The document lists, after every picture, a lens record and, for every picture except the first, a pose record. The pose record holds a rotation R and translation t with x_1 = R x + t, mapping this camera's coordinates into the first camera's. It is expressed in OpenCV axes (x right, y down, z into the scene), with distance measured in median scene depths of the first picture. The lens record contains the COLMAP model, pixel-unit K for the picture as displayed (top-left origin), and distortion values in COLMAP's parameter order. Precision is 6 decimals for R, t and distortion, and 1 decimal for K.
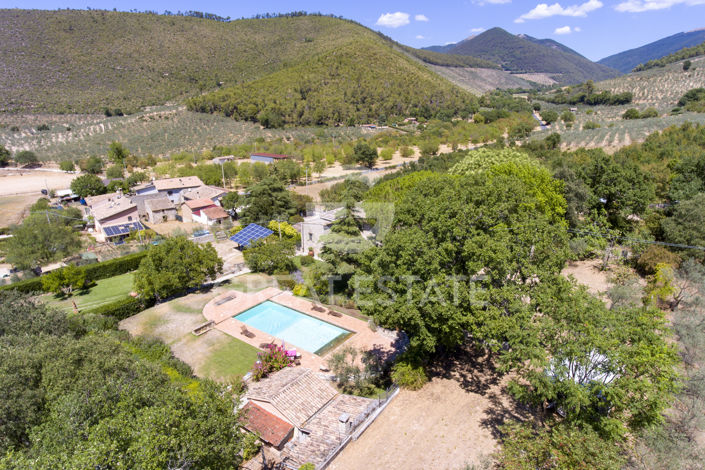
lens RADIAL K [[412.2, 0, 350.4], [0, 412.2, 259.3], [0, 0, 1]] dist [-0.005118, -0.001049]
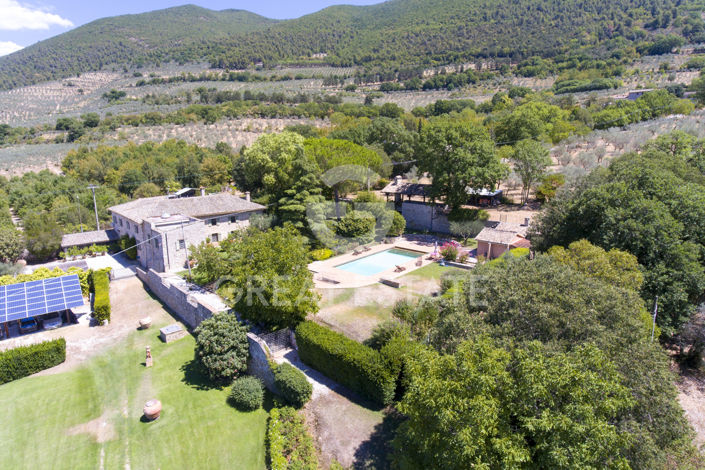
lens RADIAL K [[412.6, 0, 349.1], [0, 412.6, 230.2], [0, 0, 1]] dist [-0.002757, -0.002333]
pose [[0.092902, -0.203771, 0.974601, -0.557740], [0.359869, 0.919535, 0.157954, -0.059521], [-0.928366, 0.336054, 0.158758, 0.386315]]
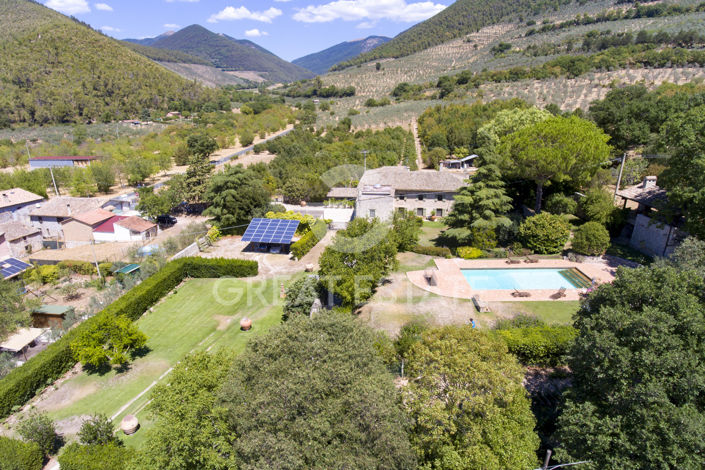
lens RADIAL K [[412.3, 0, 351.1], [0, 412.3, 249.5], [0, 0, 1]] dist [-0.004796, -0.000841]
pose [[0.806604, -0.209522, 0.552712, -0.448267], [0.217496, 0.974671, 0.052073, -0.022434], [-0.549623, 0.078210, 0.831744, 0.177295]]
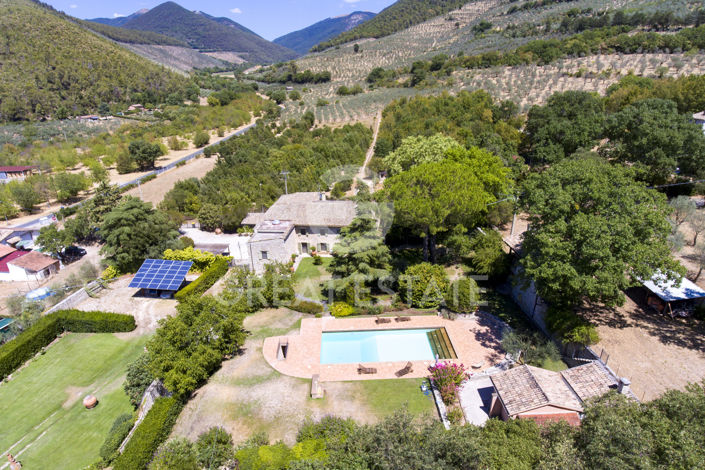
lens RADIAL K [[411.5, 0, 350.3], [0, 411.5, 265.1], [0, 0, 1]] dist [-0.002256, -0.003608]
pose [[0.788114, -0.269753, 0.553271, -0.300450], [0.238821, 0.962449, 0.129060, -0.069738], [-0.567310, 0.030419, 0.822942, 0.115571]]
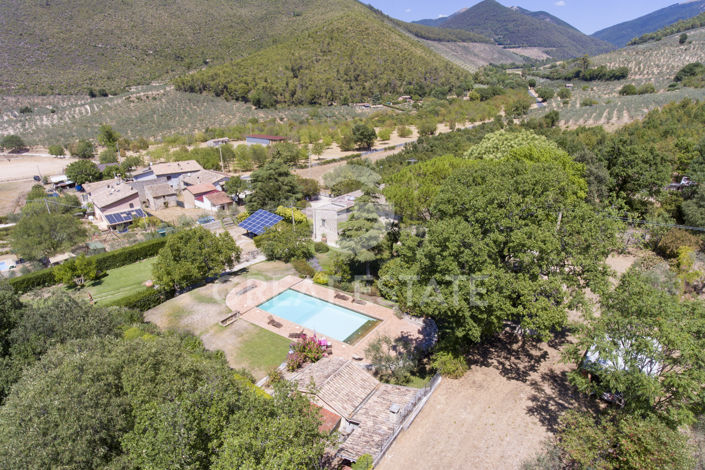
lens RADIAL K [[411.5, 0, 350.3], [0, 411.5, 265.1], [0, 0, 1]] dist [-0.002256, -0.003608]
pose [[0.999707, -0.016821, 0.017426, -0.033826], [0.015750, 0.998081, 0.059892, -0.007550], [-0.018400, -0.059600, 0.998053, 0.002751]]
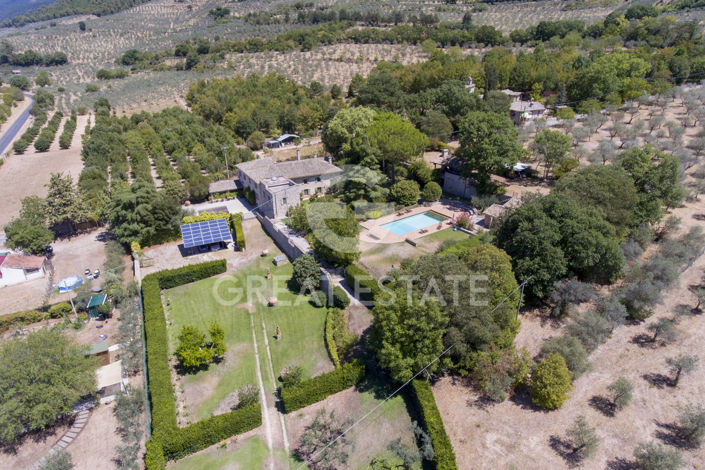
lens RADIAL K [[412.6, 0, 349.1], [0, 412.6, 230.2], [0, 0, 1]] dist [-0.002757, -0.002333]
pose [[0.312215, -0.377744, 0.871683, -0.750417], [0.349869, 0.898780, 0.264172, -0.153866], [-0.883240, 0.222496, 0.412773, 0.244708]]
